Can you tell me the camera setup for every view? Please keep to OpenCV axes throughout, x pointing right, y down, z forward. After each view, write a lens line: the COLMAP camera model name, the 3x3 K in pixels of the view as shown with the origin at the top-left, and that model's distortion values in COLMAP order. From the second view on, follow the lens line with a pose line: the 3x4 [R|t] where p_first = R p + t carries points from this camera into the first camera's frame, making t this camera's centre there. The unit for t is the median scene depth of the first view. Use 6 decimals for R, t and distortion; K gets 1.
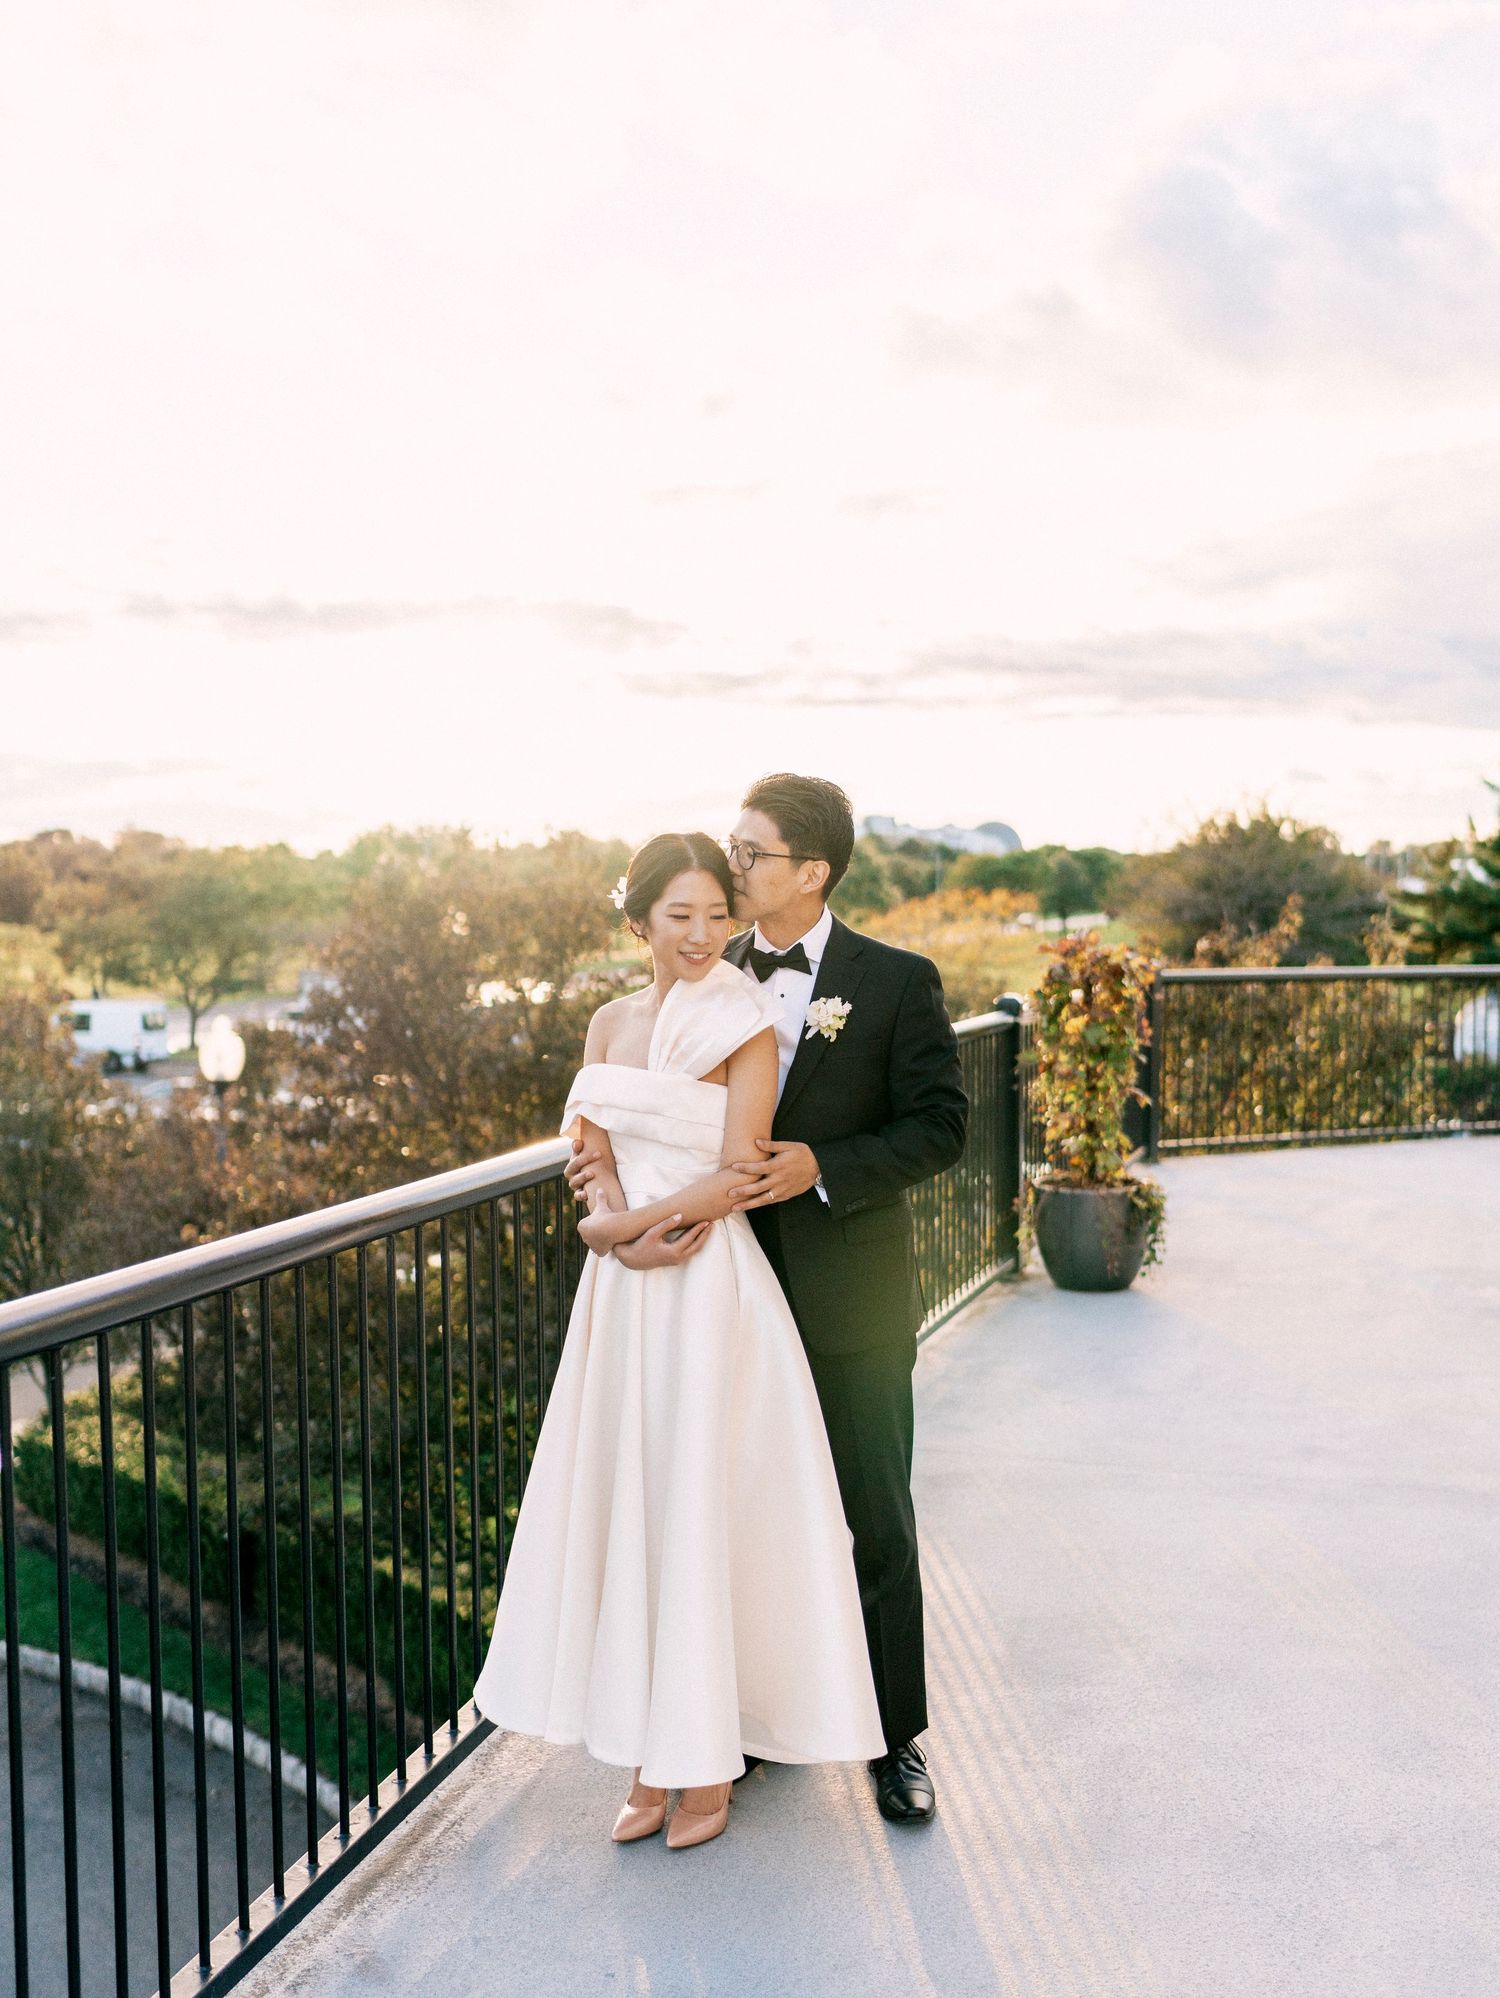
lens RADIAL K [[2053.8, 0, 750.0], [0, 2053.8, 999.0], [0, 0, 1]] dist [0.120956, 0.005929]
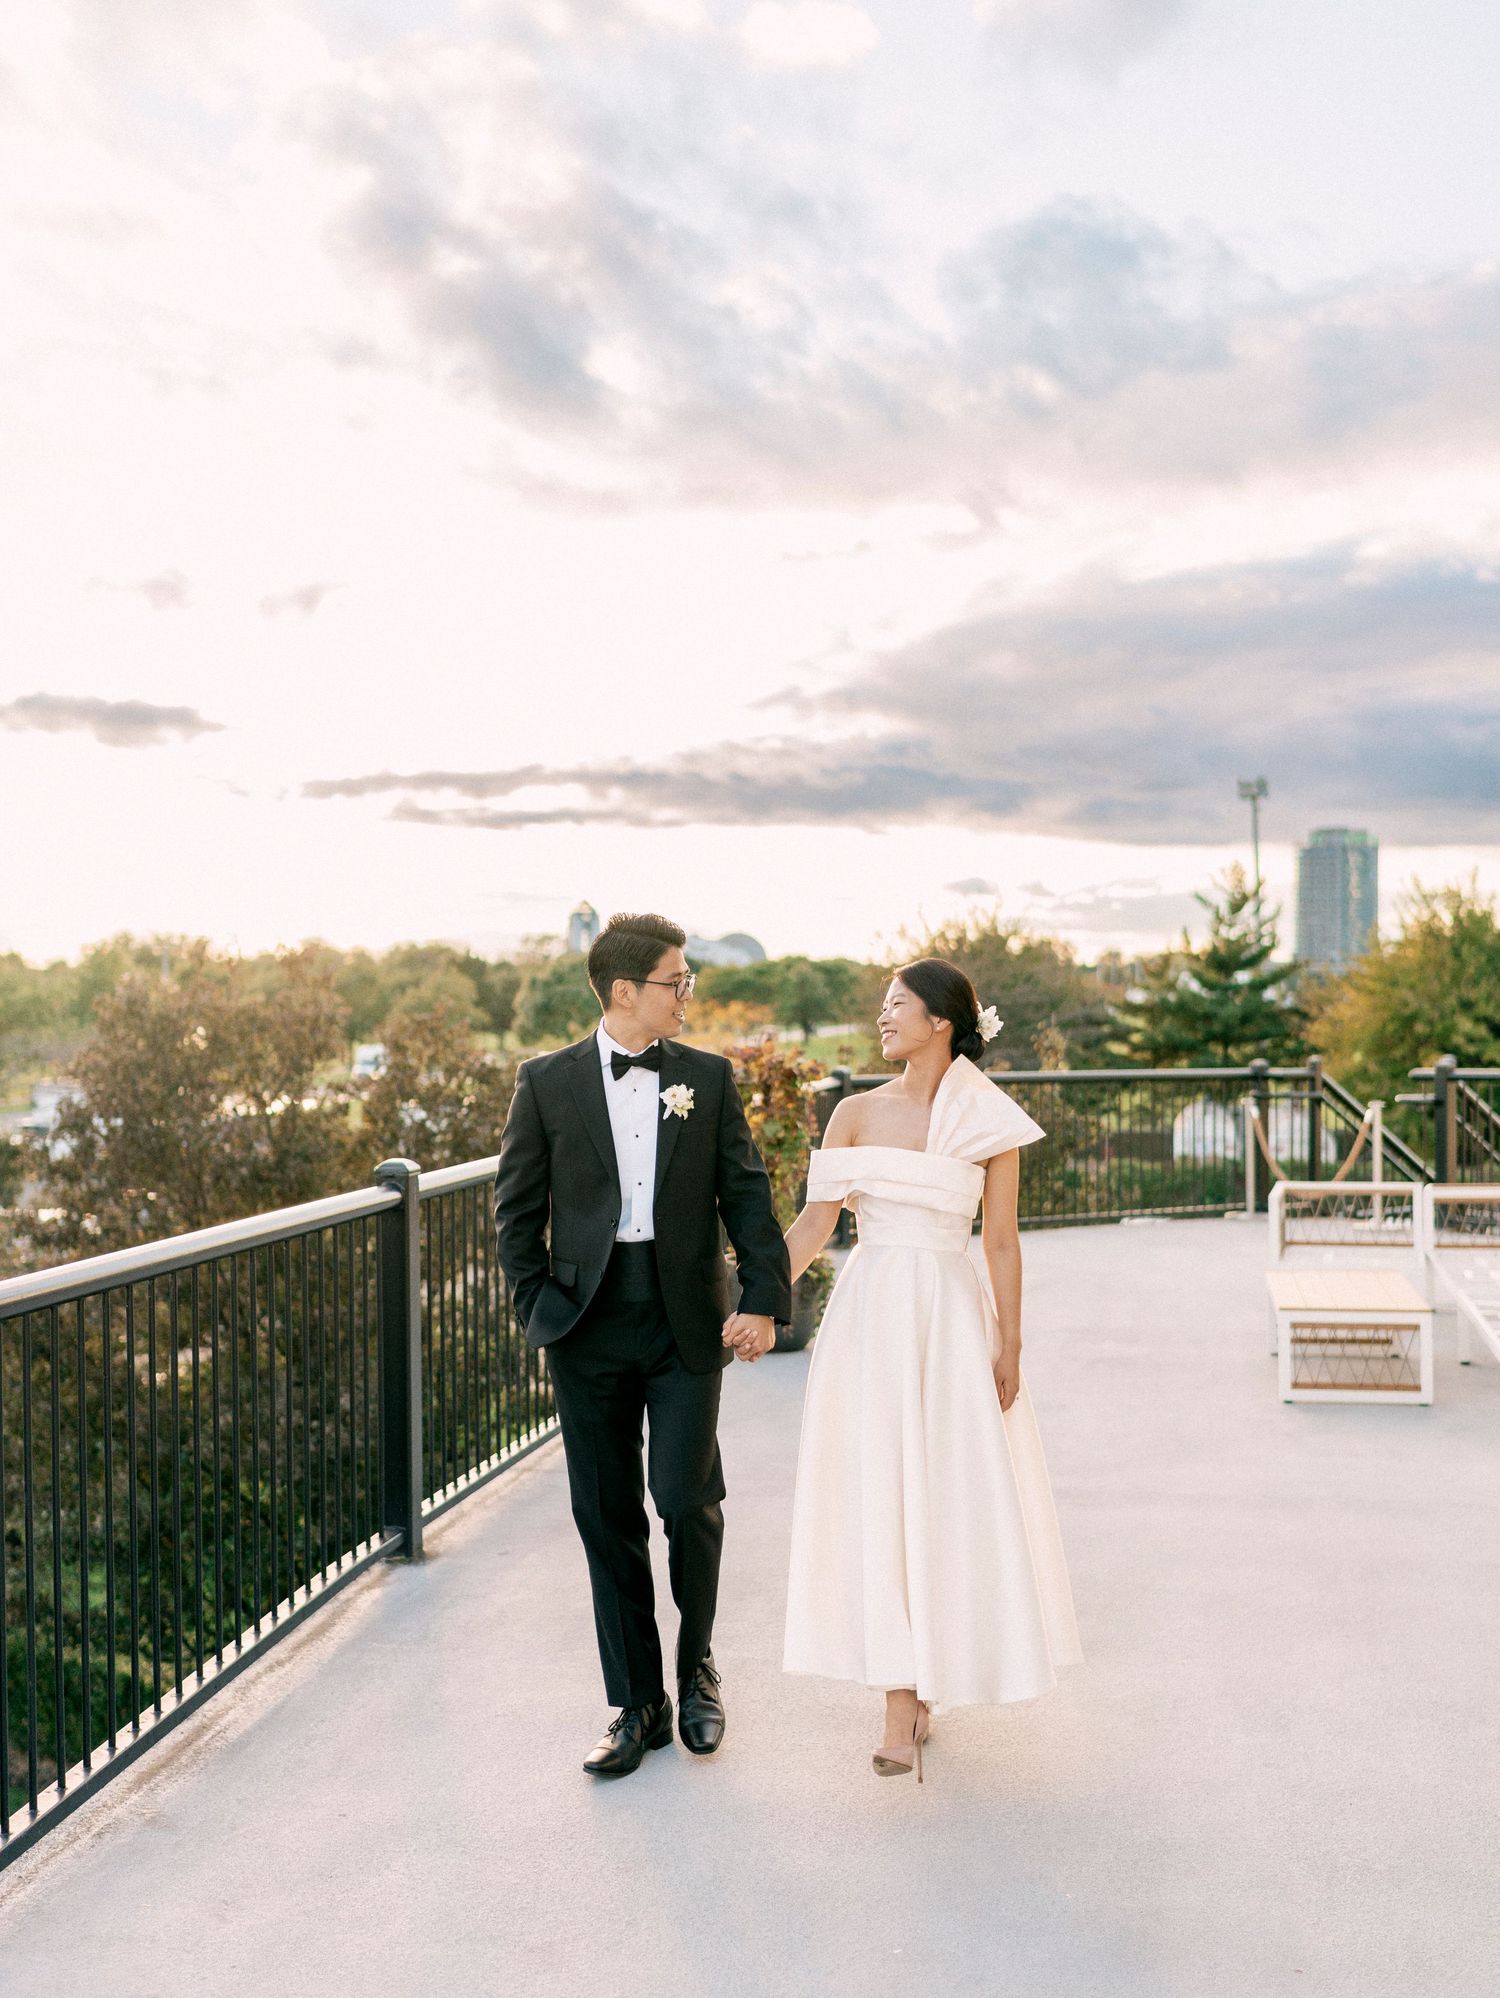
lens RADIAL K [[2181.2, 0, 748.7], [0, 2181.2, 1061.3], [0, 0, 1]] dist [0.002761, 0.330399]
pose [[0.993833, -0.007650, 0.110619, 0.012084], [0.010432, 0.999643, -0.024589, 0.005681], [-0.110391, 0.025591, 0.993559, -0.131306]]
